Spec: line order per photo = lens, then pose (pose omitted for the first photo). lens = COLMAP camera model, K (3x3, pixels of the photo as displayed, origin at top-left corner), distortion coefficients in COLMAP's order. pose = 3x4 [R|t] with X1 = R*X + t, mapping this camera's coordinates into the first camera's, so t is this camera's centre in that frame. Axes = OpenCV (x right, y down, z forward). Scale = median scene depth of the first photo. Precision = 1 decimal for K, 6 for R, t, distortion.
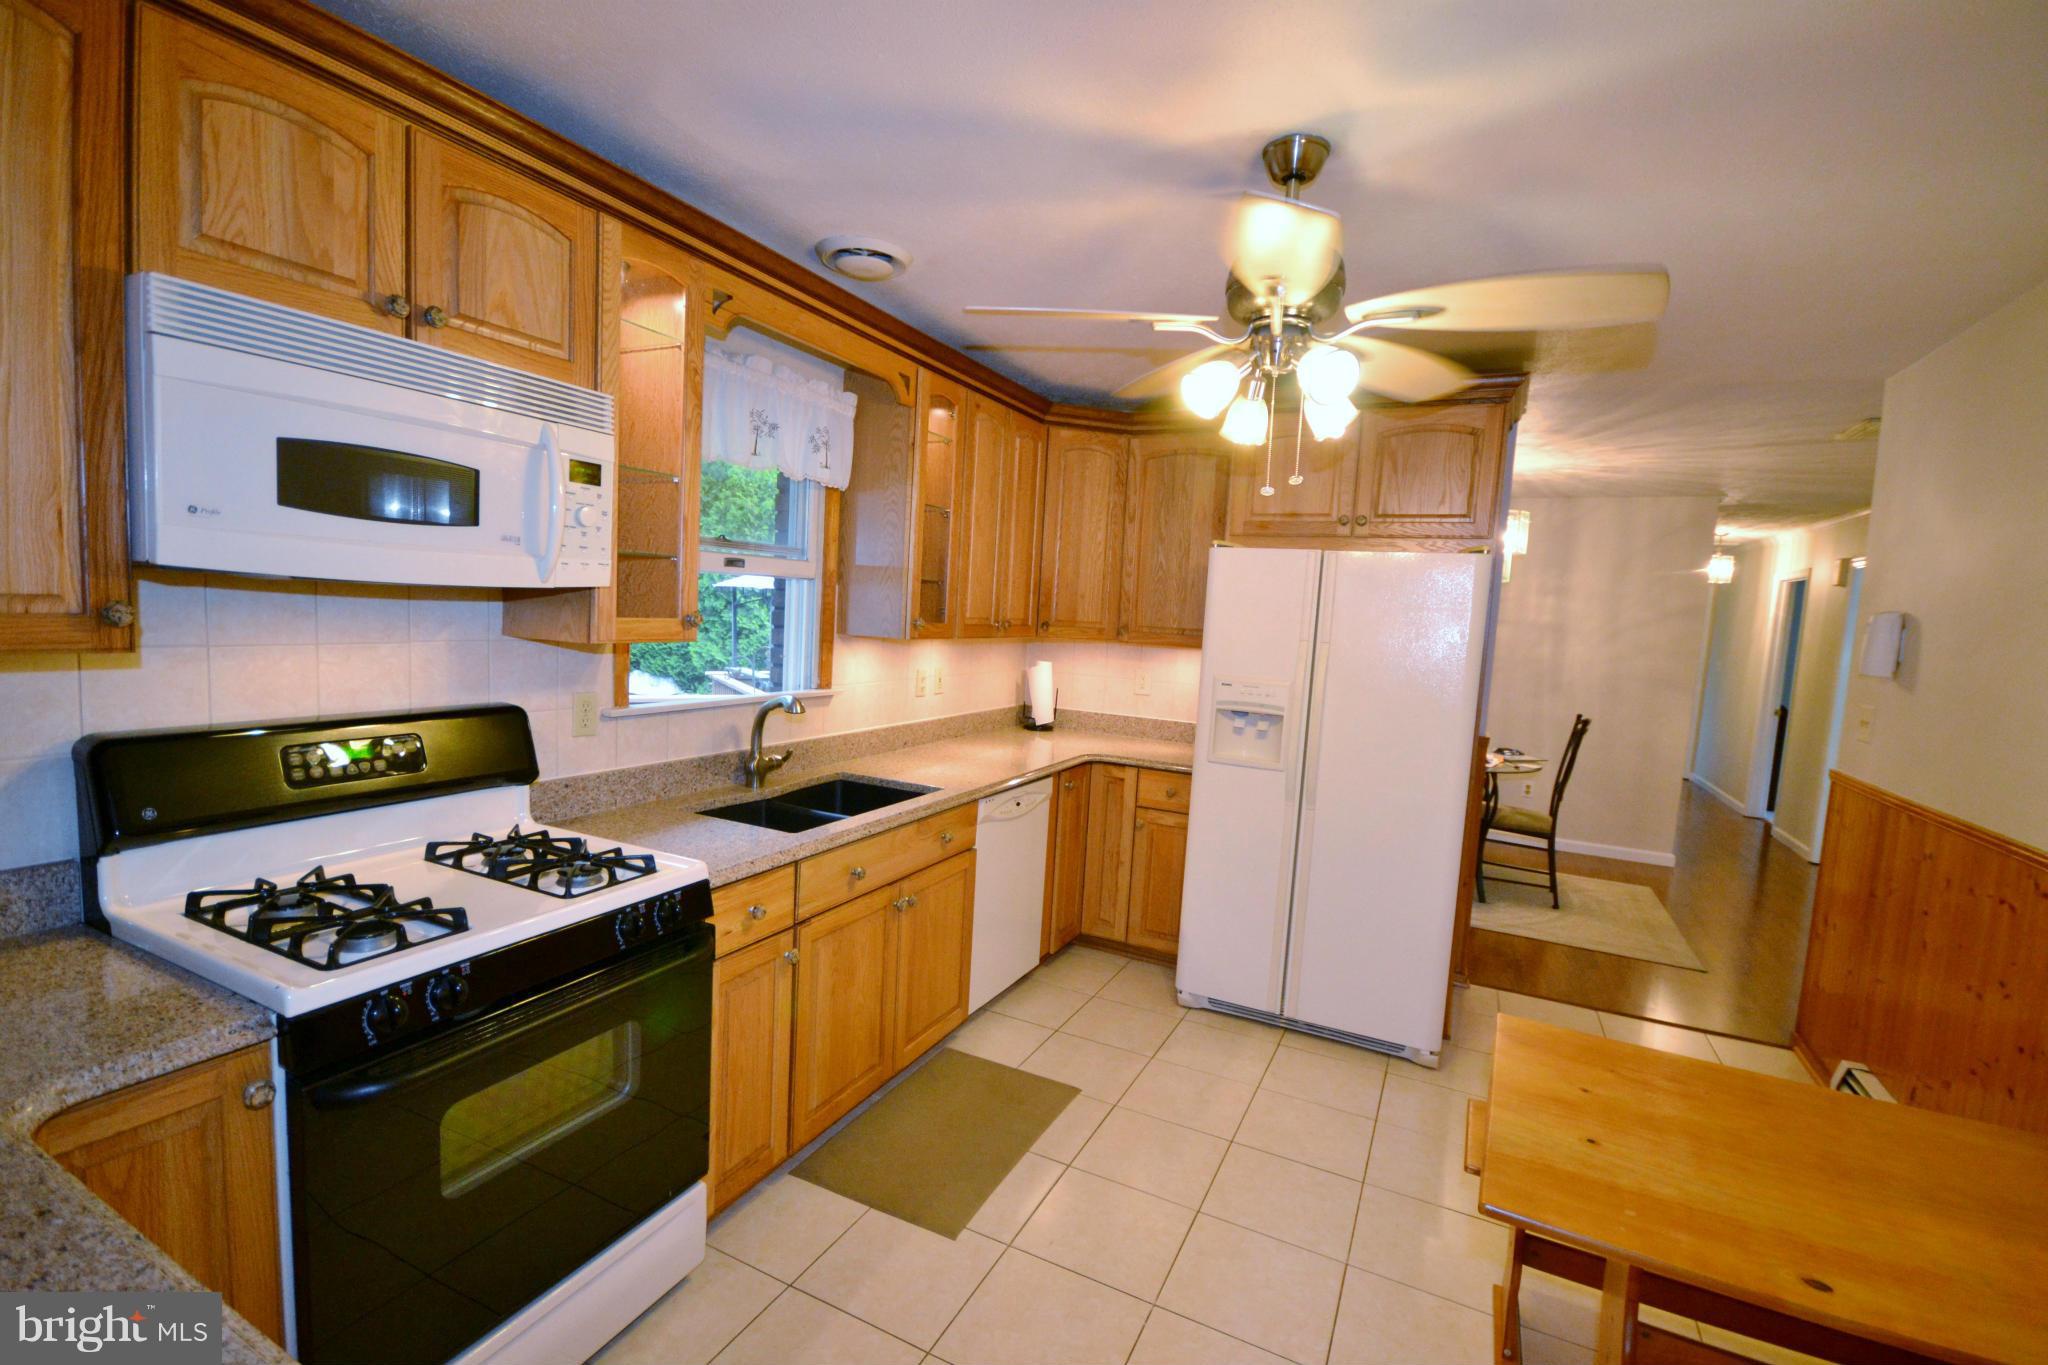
lens RADIAL K [[916.4, 0, 1022.3], [0, 916.4, 688.7], [0, 0, 1]] dist [-0.000795, -0.000215]
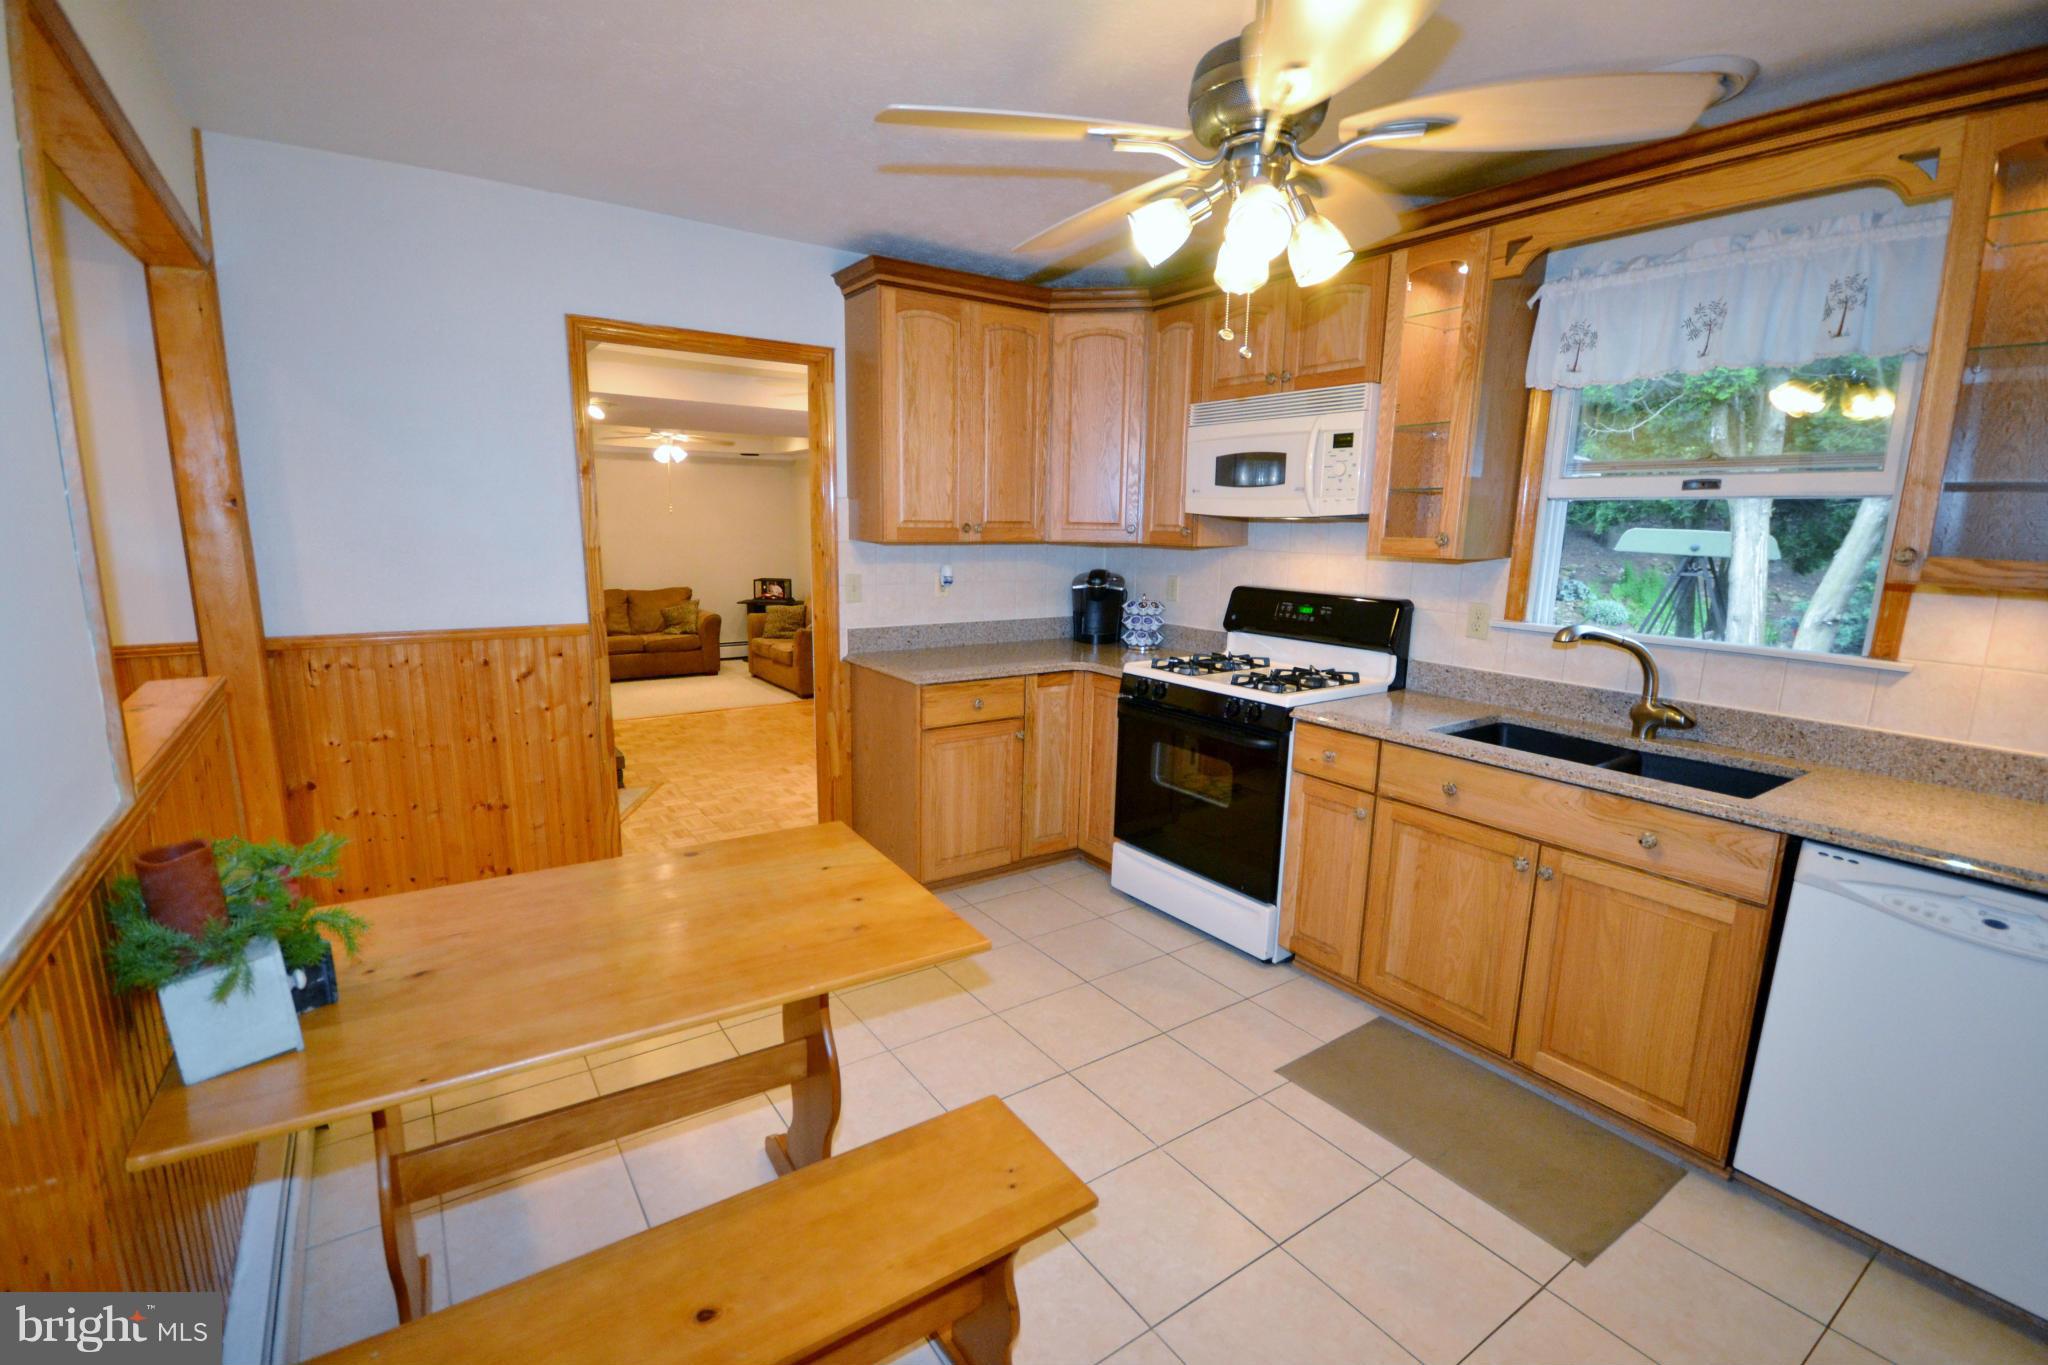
lens RADIAL K [[916.4, 0, 1022.8], [0, 916.4, 690.6], [0, 0, 1]] dist [-0.000795, -0.000215]
pose [[-0.480740, 0.095692, -0.871626, 0.921515], [-0.125268, 0.976337, 0.176278, -0.022698], [0.867869, 0.193930, -0.457377, 1.041603]]
